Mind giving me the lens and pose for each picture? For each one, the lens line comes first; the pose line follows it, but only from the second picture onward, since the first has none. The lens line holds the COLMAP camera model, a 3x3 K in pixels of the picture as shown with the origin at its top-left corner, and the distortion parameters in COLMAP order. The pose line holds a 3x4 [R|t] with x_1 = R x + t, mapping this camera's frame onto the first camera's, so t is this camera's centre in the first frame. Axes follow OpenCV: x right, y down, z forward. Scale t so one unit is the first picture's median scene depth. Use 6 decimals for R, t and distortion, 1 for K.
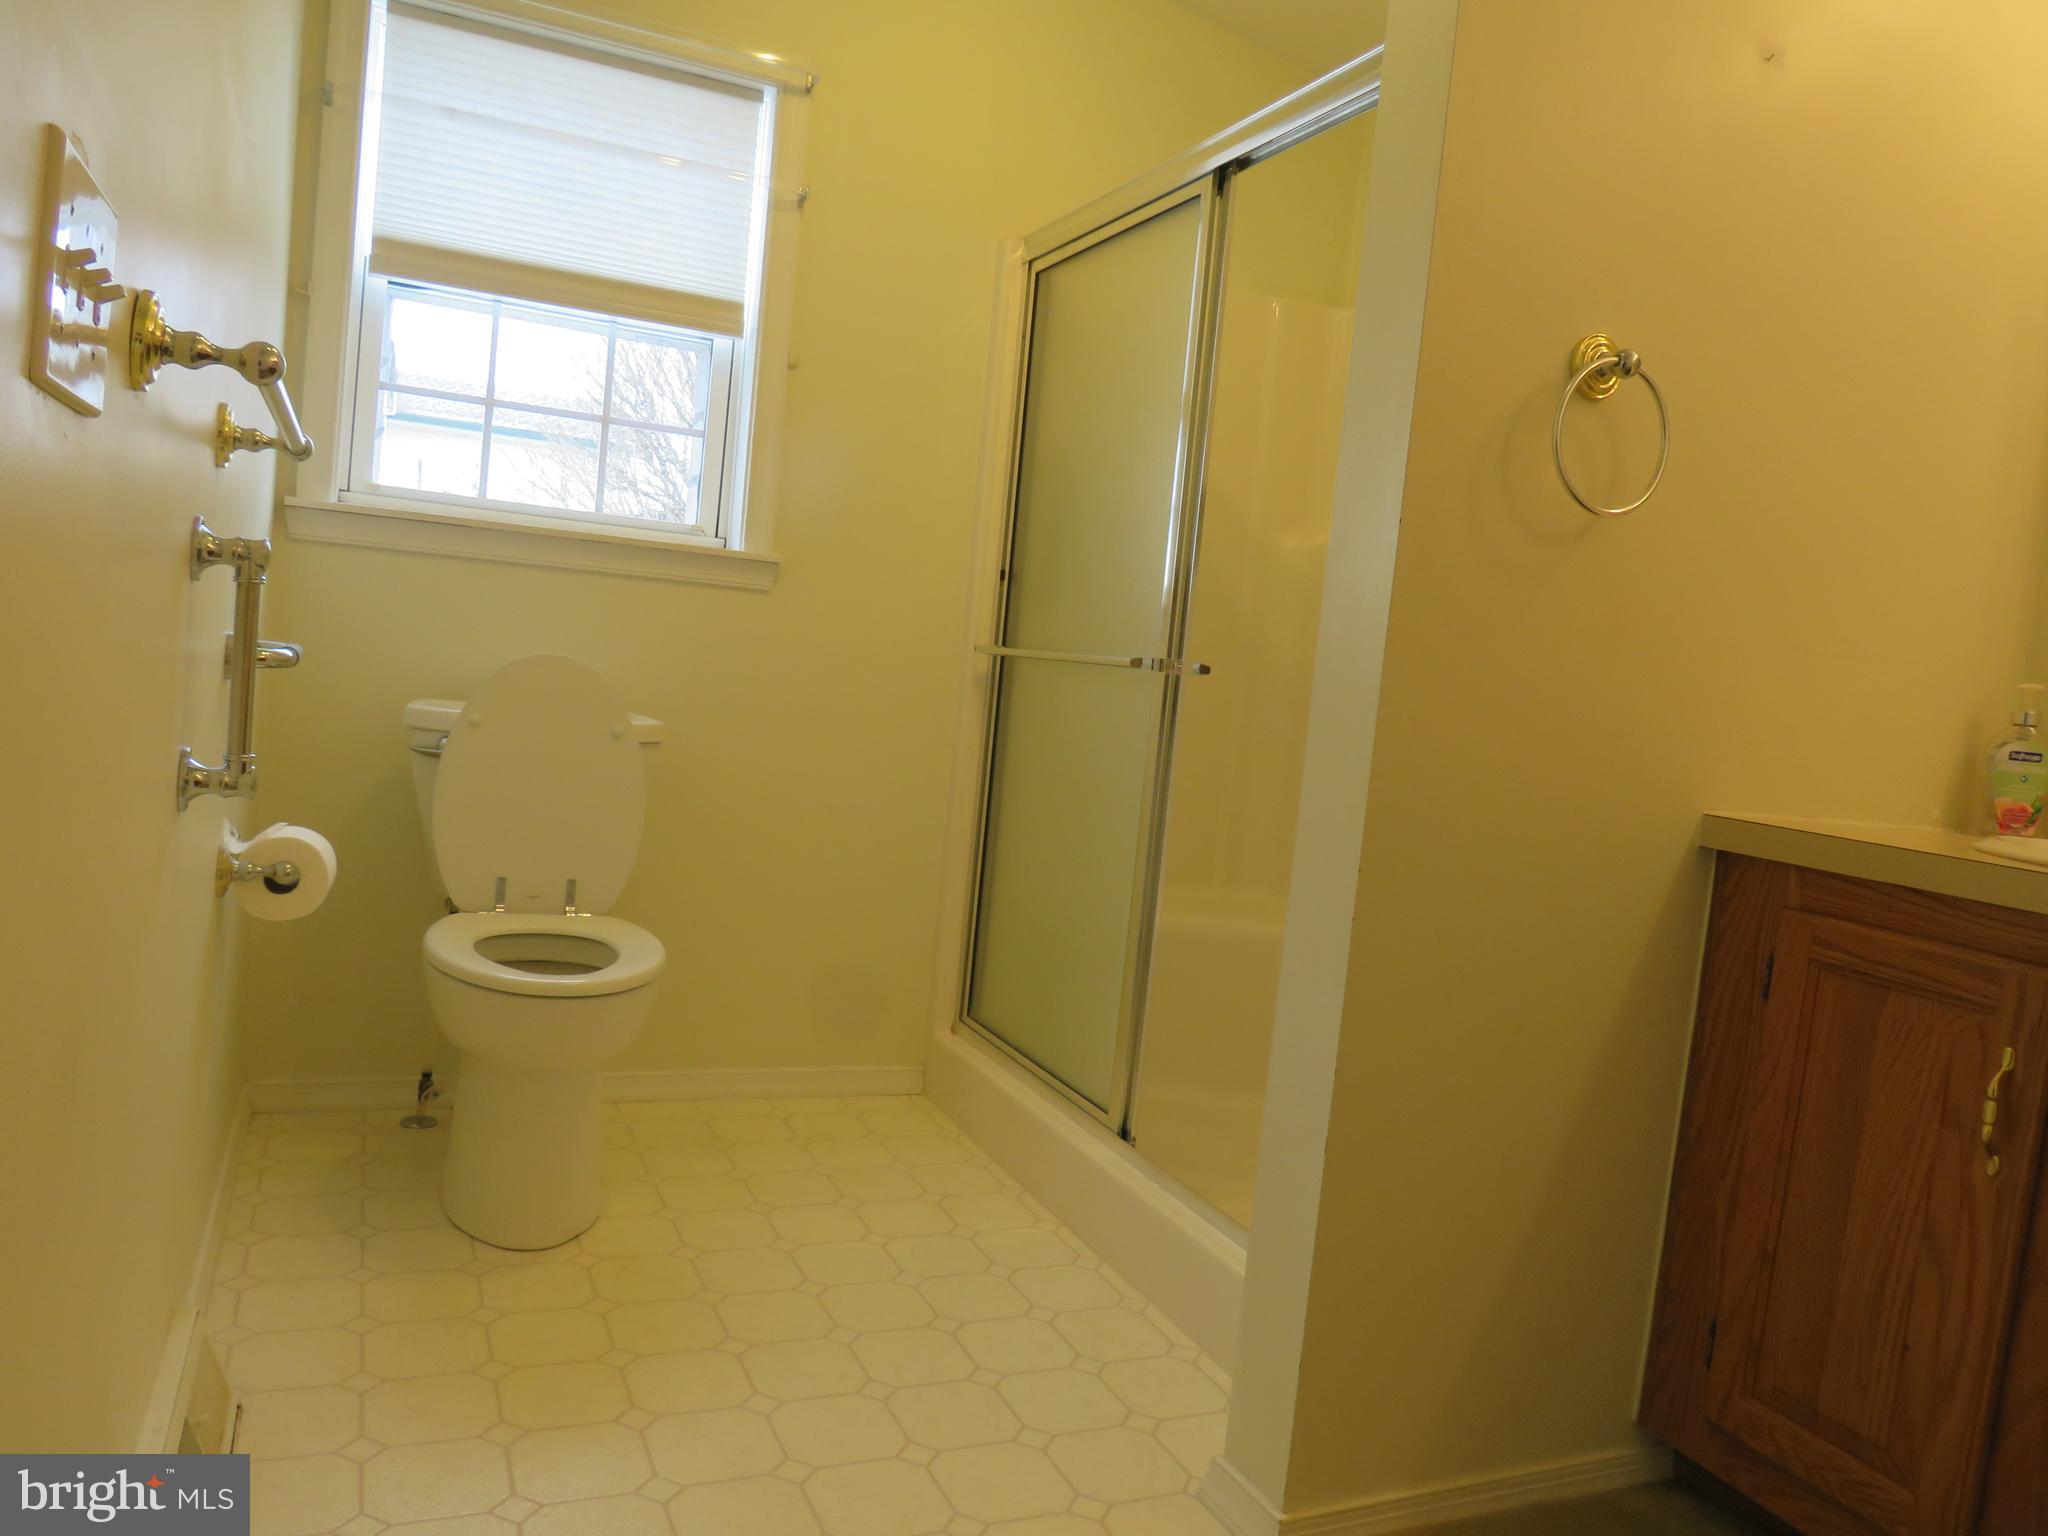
lens RADIAL K [[1482.9, 0, 1025.5], [0, 1482.9, 772.5], [0, 0, 1]] dist [-0.018539, 0.014057]
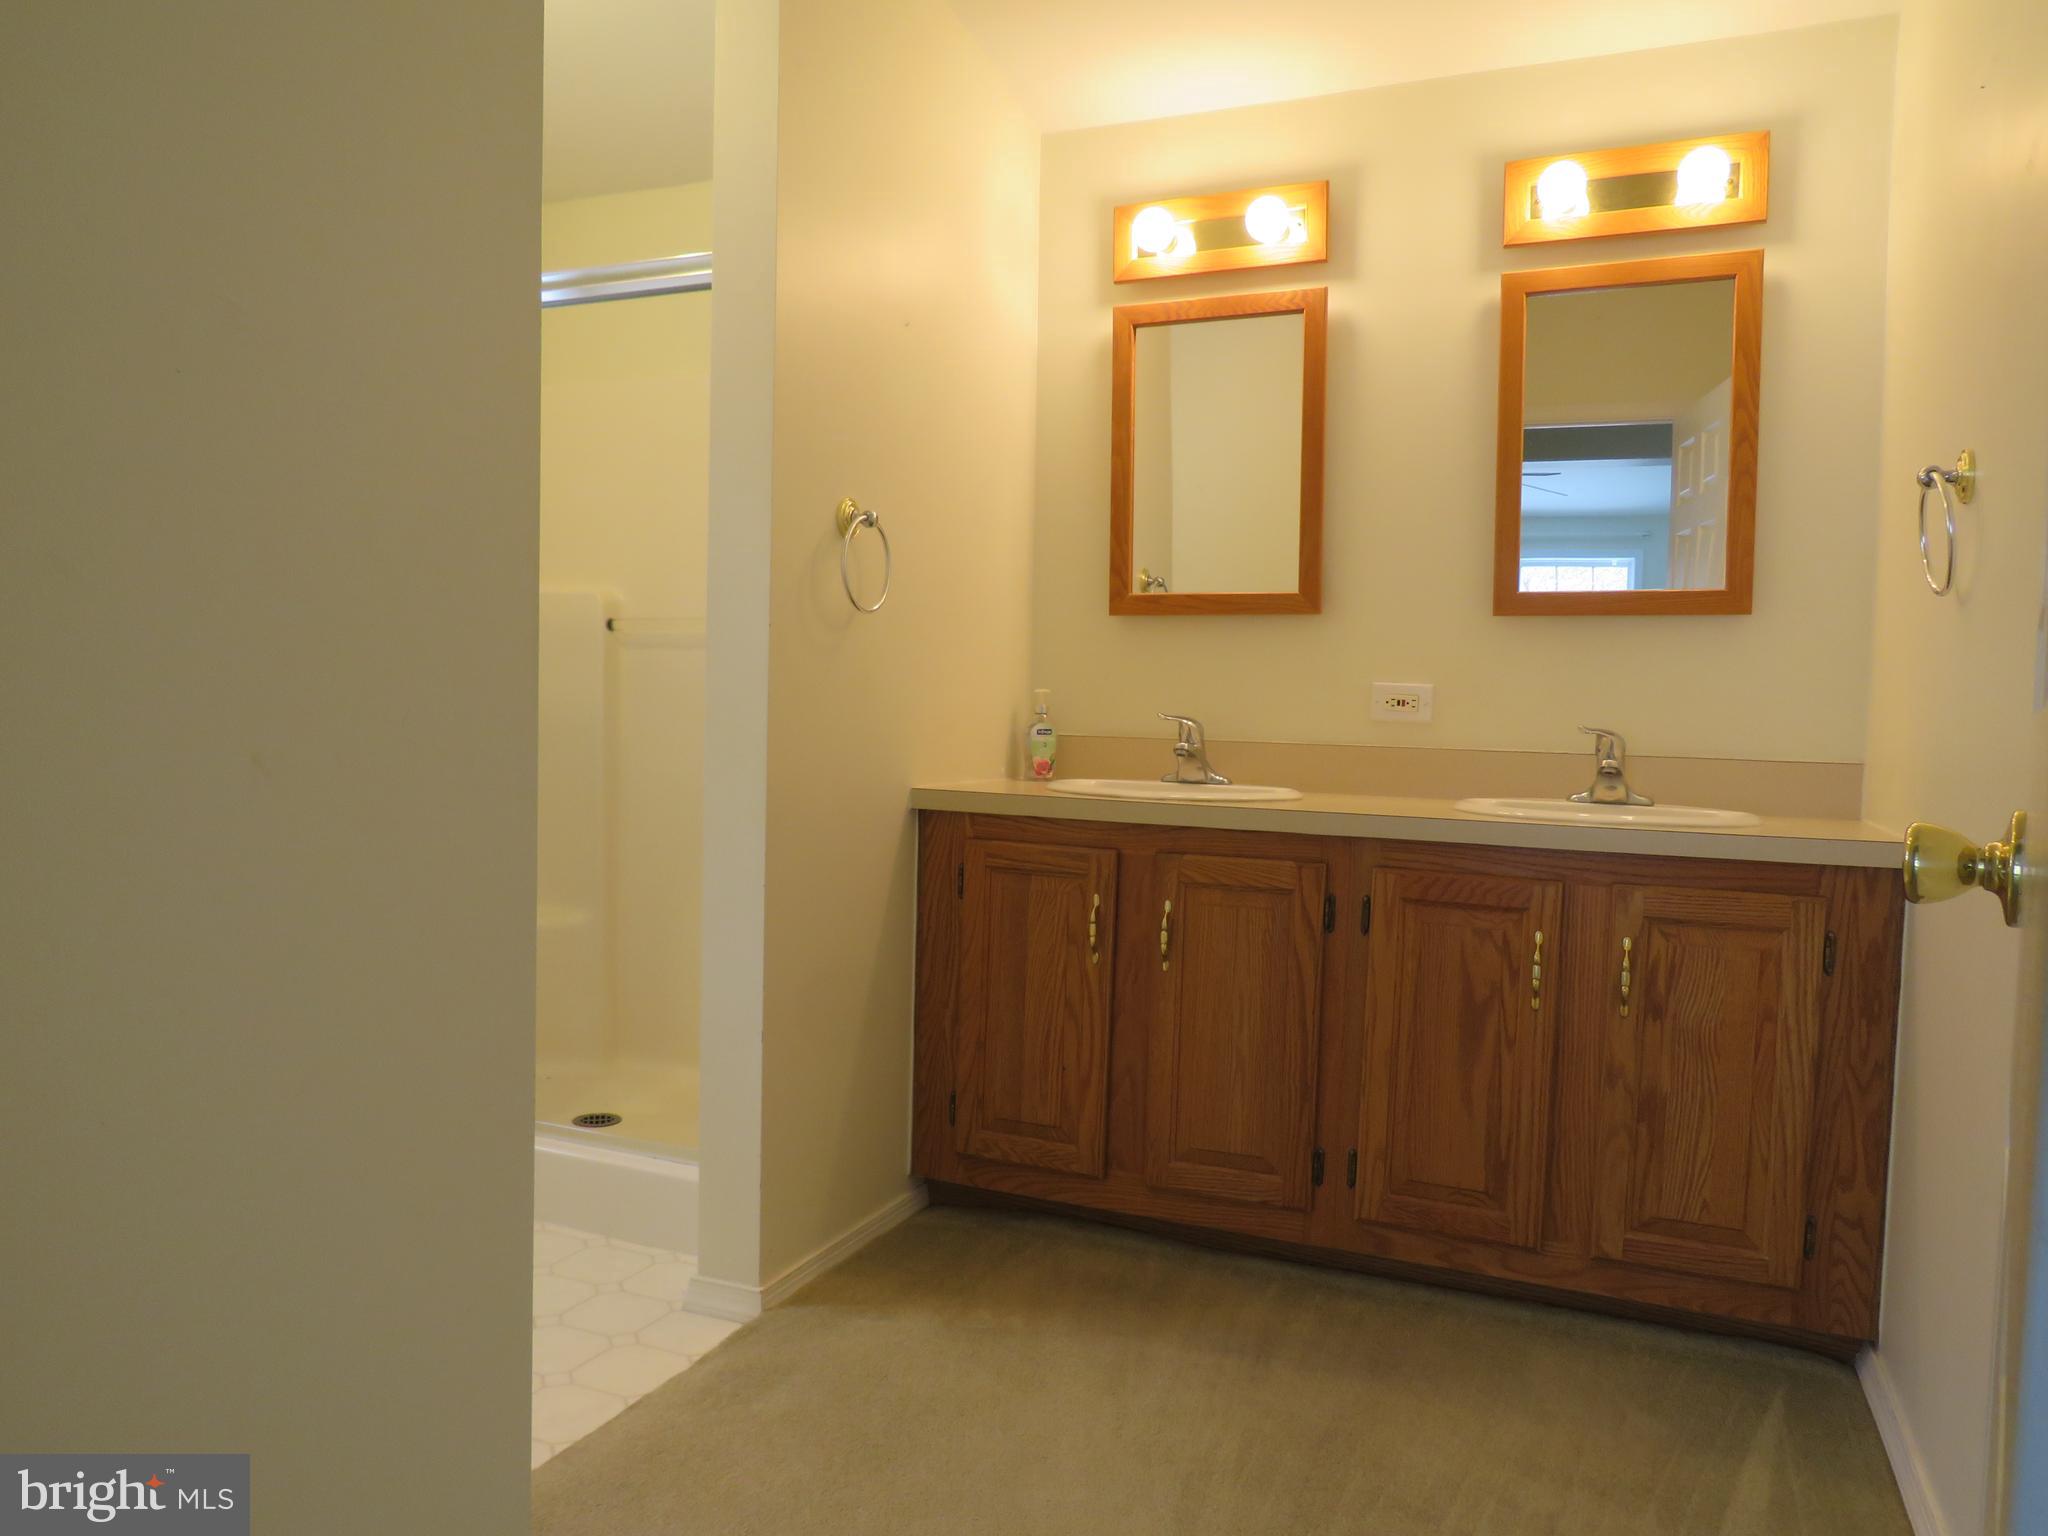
lens RADIAL K [[1479.8, 0, 1057.8], [0, 1479.8, 771.3], [0, 0, 1]] dist [-0.024751, 0.004359]
pose [[0.726842, -0.112775, 0.677482, -0.520915], [0.099192, 0.993322, 0.058931, -0.070391], [-0.679604, 0.024367, 0.733174, -0.292791]]
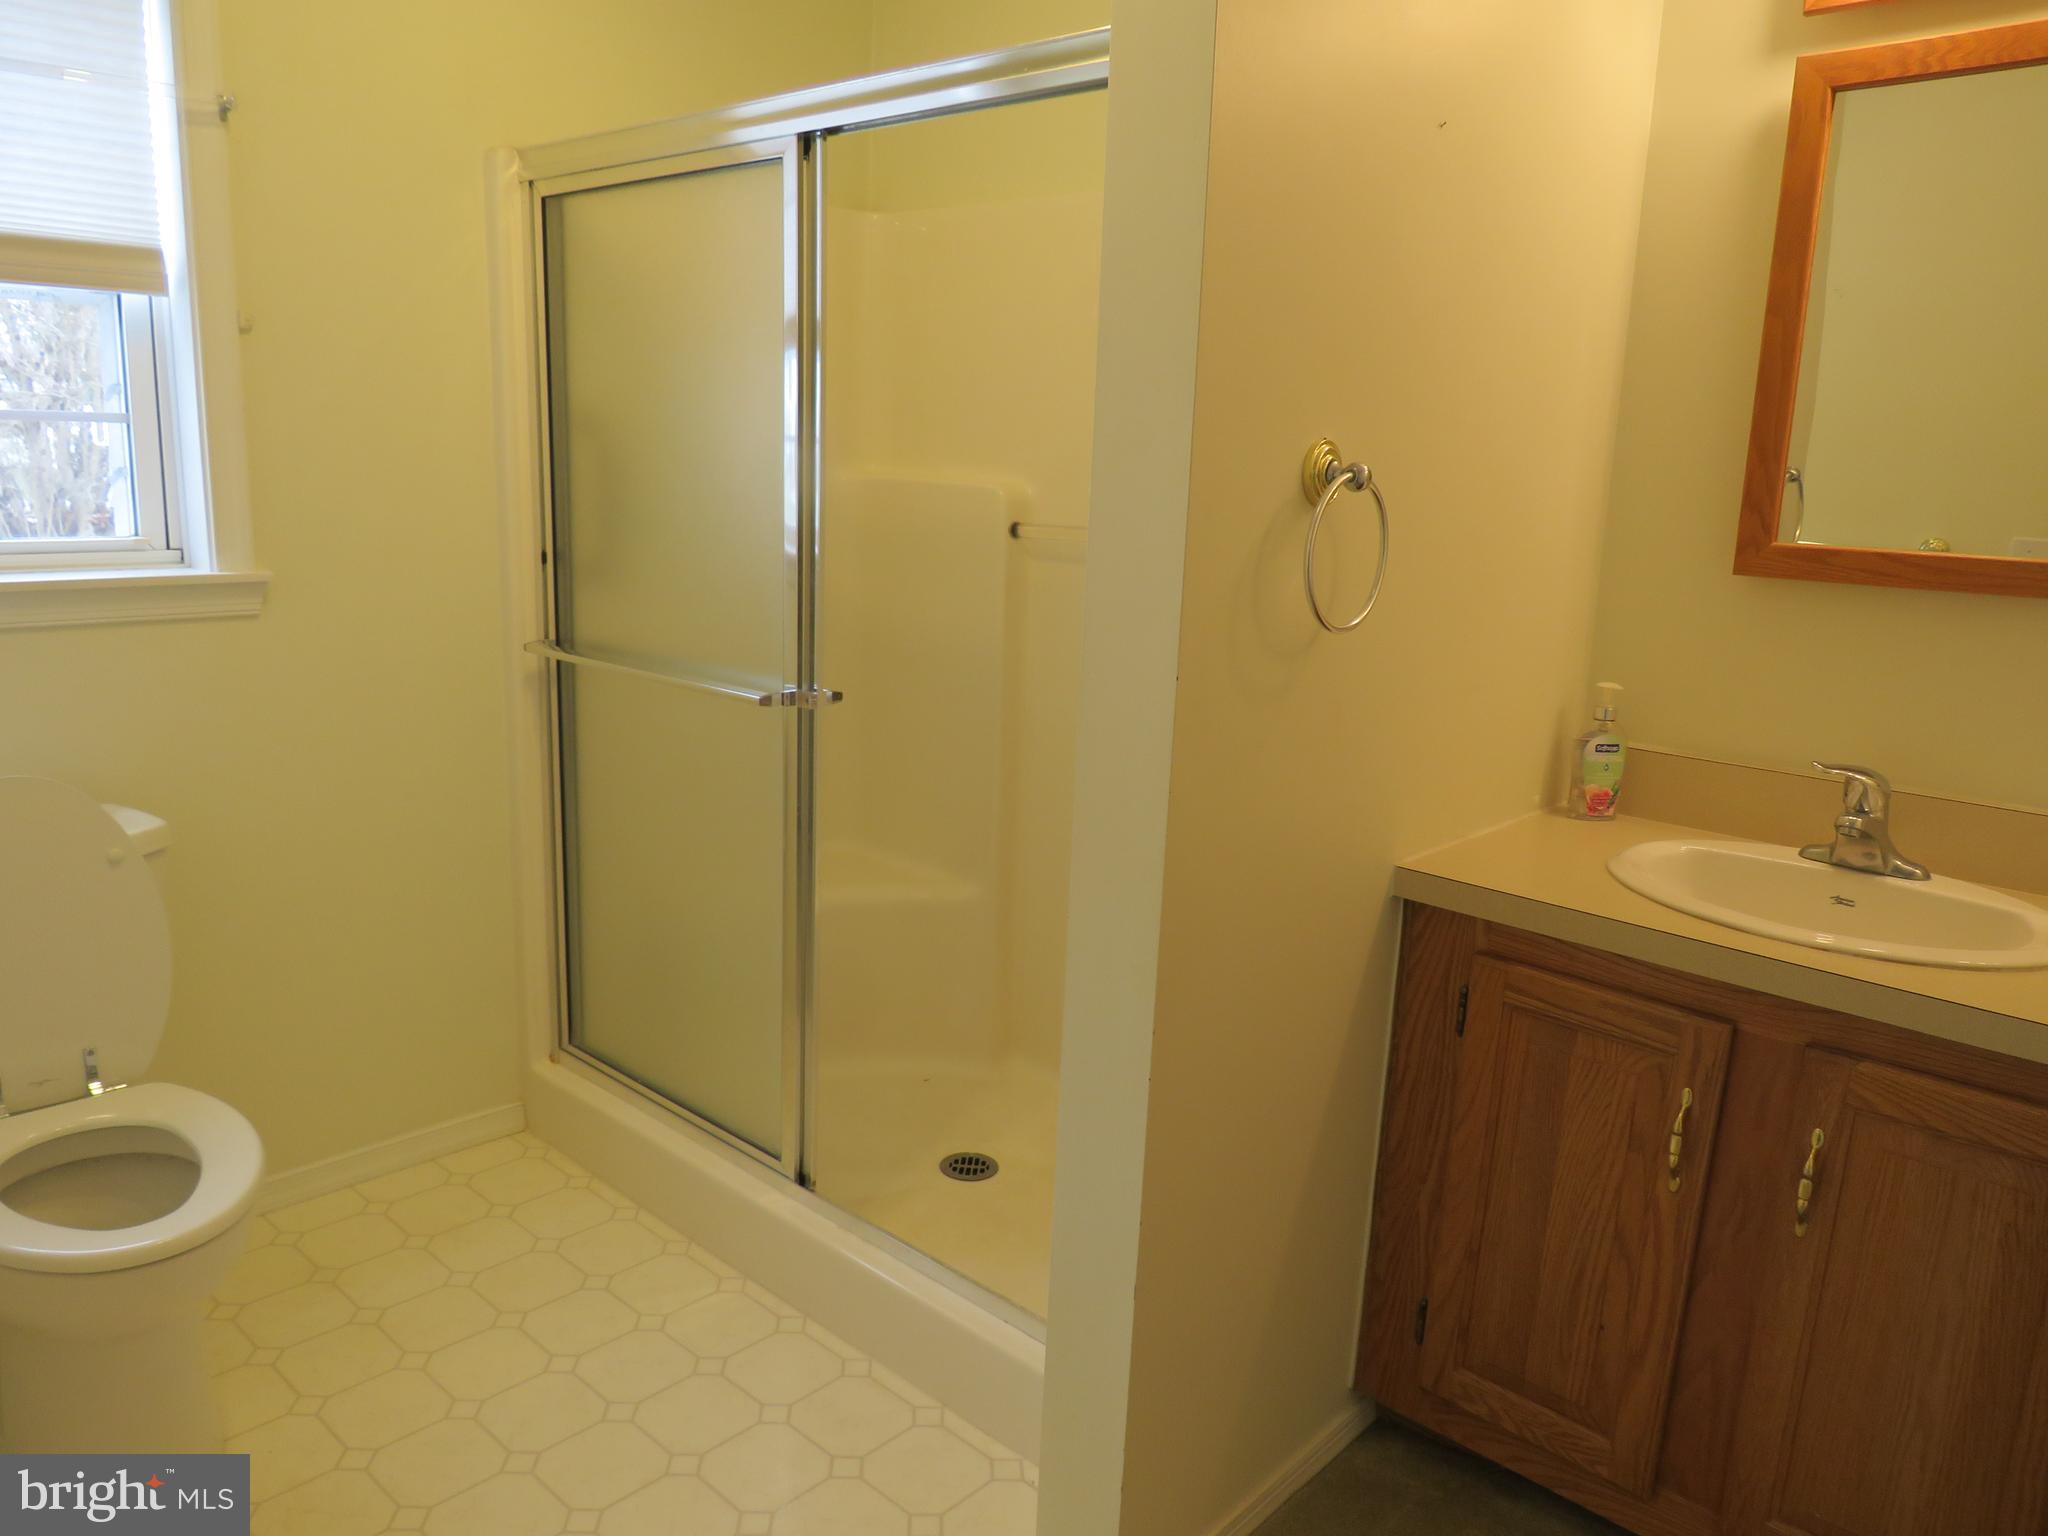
lens RADIAL K [[1482.9, 0, 1025.5], [0, 1482.9, 772.5], [0, 0, 1]] dist [-0.018539, 0.014057]
pose [[0.916223, -0.146313, 0.372999, -0.172098], [0.080072, 0.979025, 0.187346, -0.261511], [-0.392587, -0.141784, 0.908720, 0.151294]]
